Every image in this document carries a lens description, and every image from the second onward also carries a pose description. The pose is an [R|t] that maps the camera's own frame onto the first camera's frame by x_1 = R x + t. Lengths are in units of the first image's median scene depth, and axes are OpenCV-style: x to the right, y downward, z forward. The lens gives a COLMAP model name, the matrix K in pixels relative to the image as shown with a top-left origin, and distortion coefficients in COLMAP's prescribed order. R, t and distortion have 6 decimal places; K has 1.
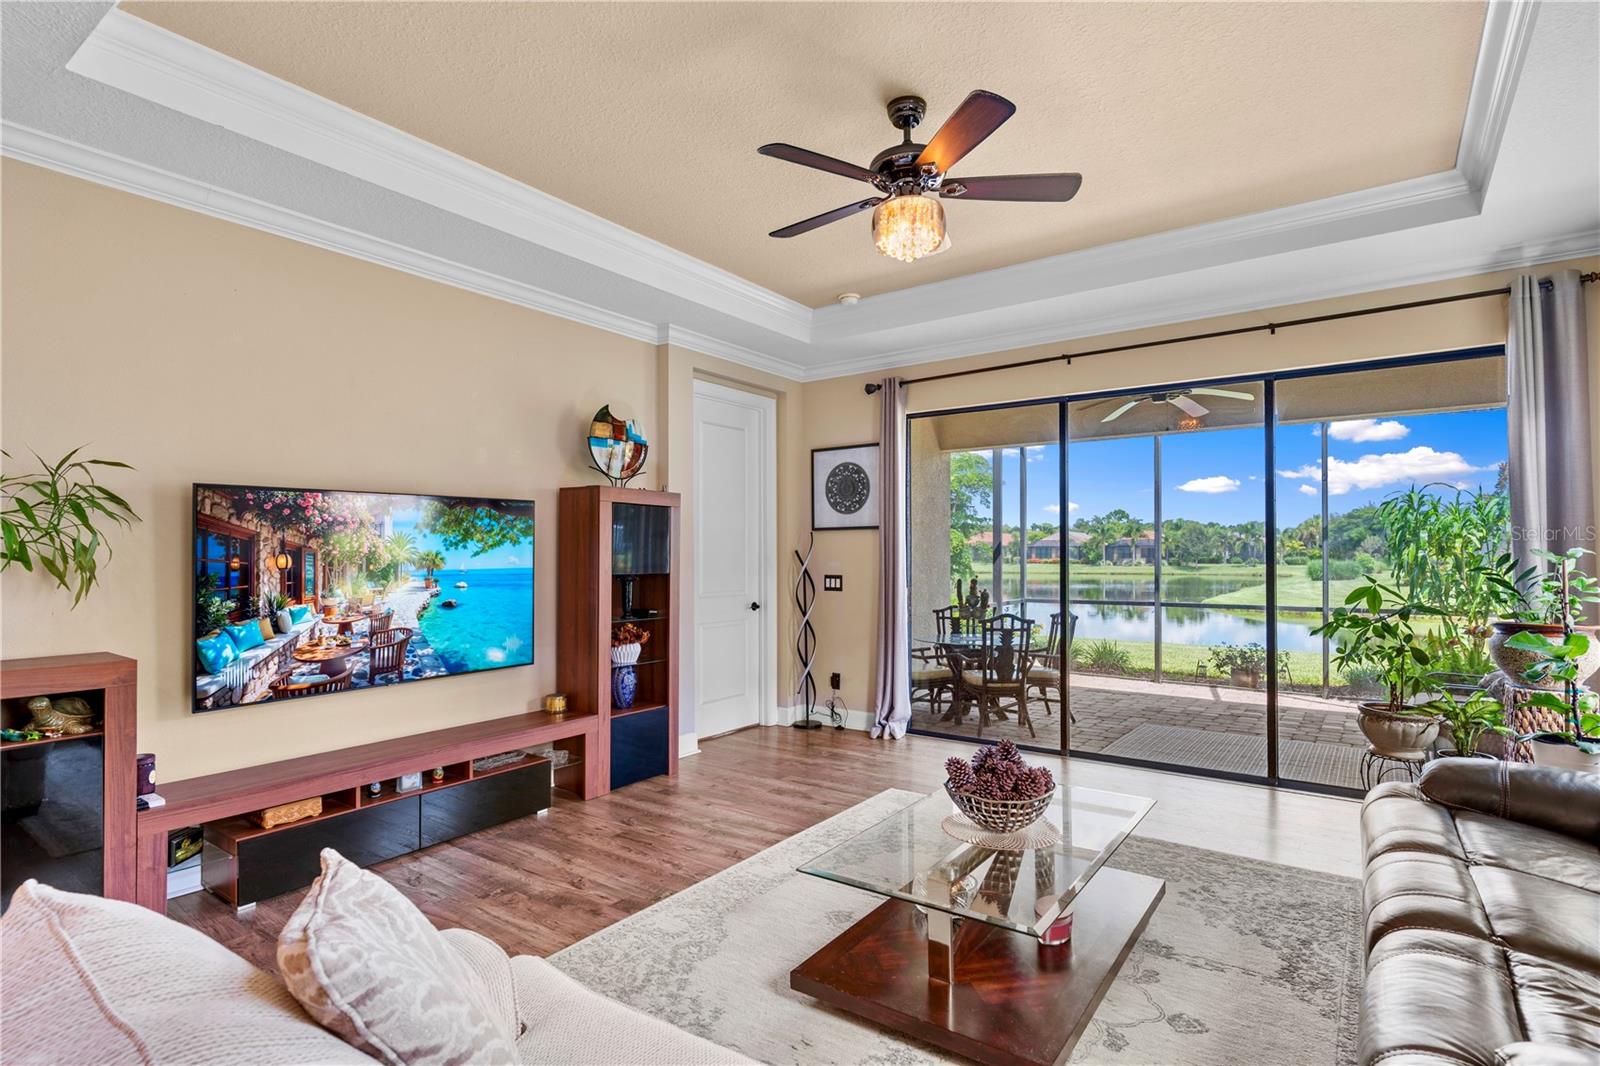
lens RADIAL K [[805.9, 0, 787.9], [0, 805.9, 544.4], [0, 0, 1]] dist [-0.000310, 0.002687]
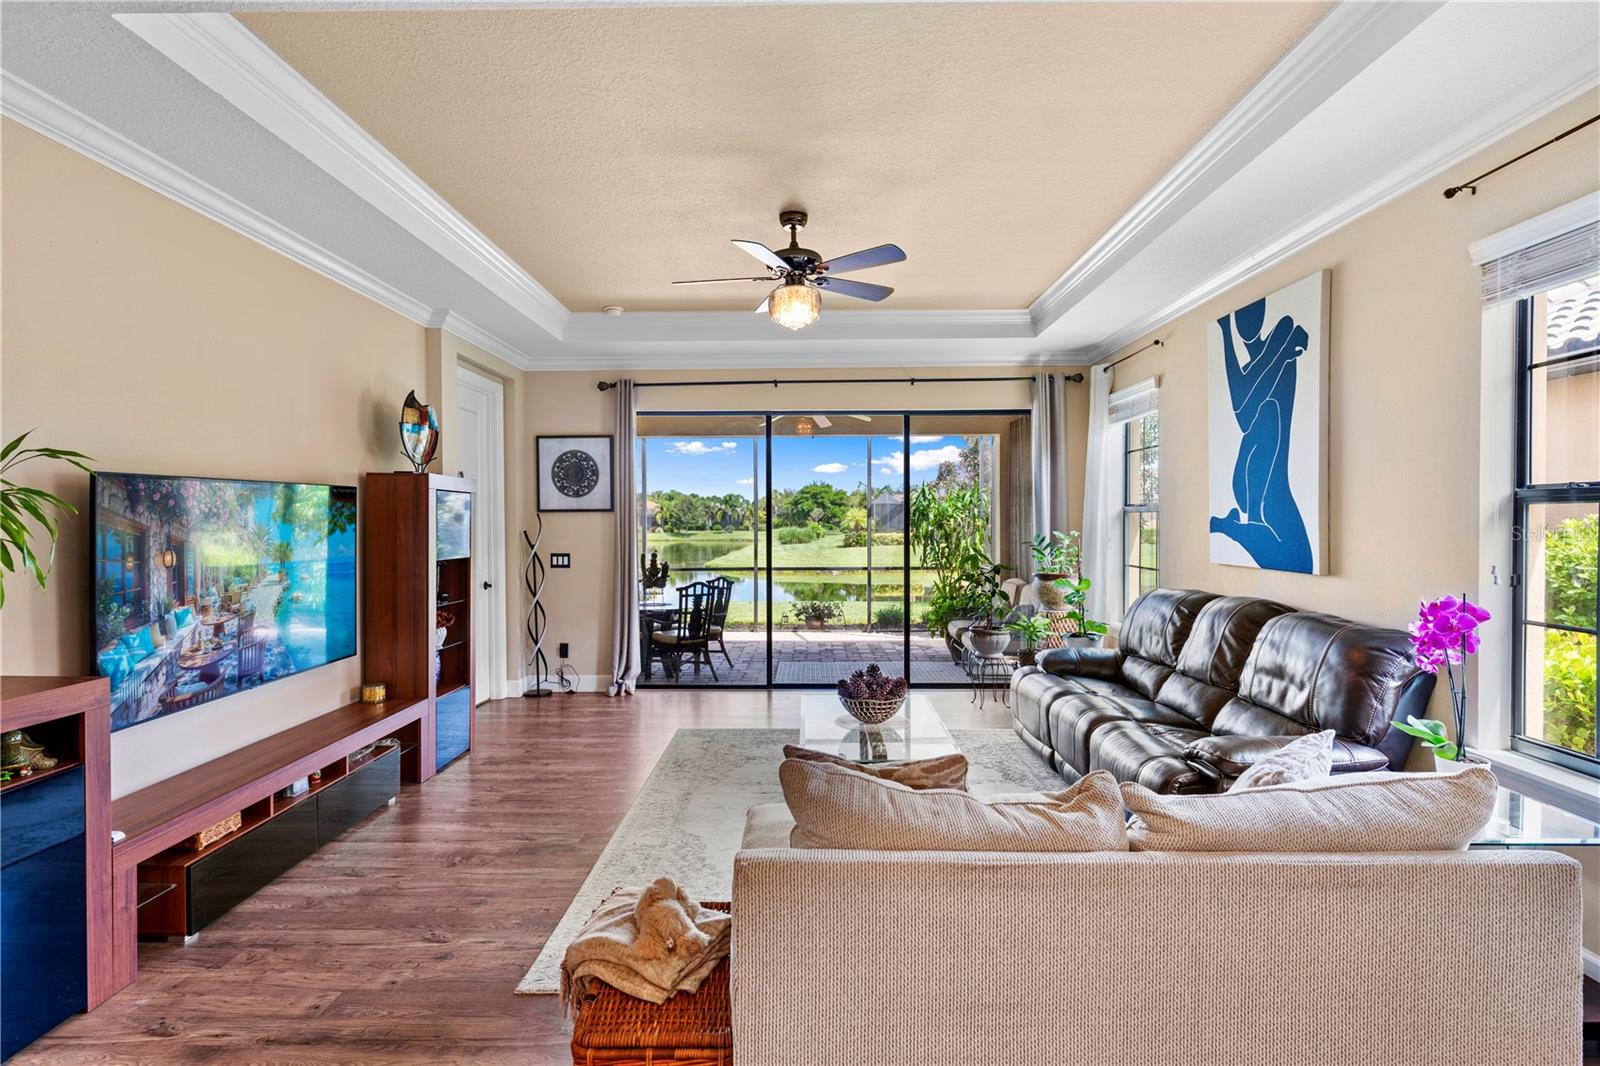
lens RADIAL K [[805.9, 0, 788.8], [0, 805.9, 532.8], [0, 0, 1]] dist [-0.000310, 0.002687]
pose [[0.820219, -0.010214, 0.571958, -0.444056], [-0.004382, 0.999699, 0.024137, -0.024687], [-0.572032, -0.022304, 0.819928, -0.092826]]
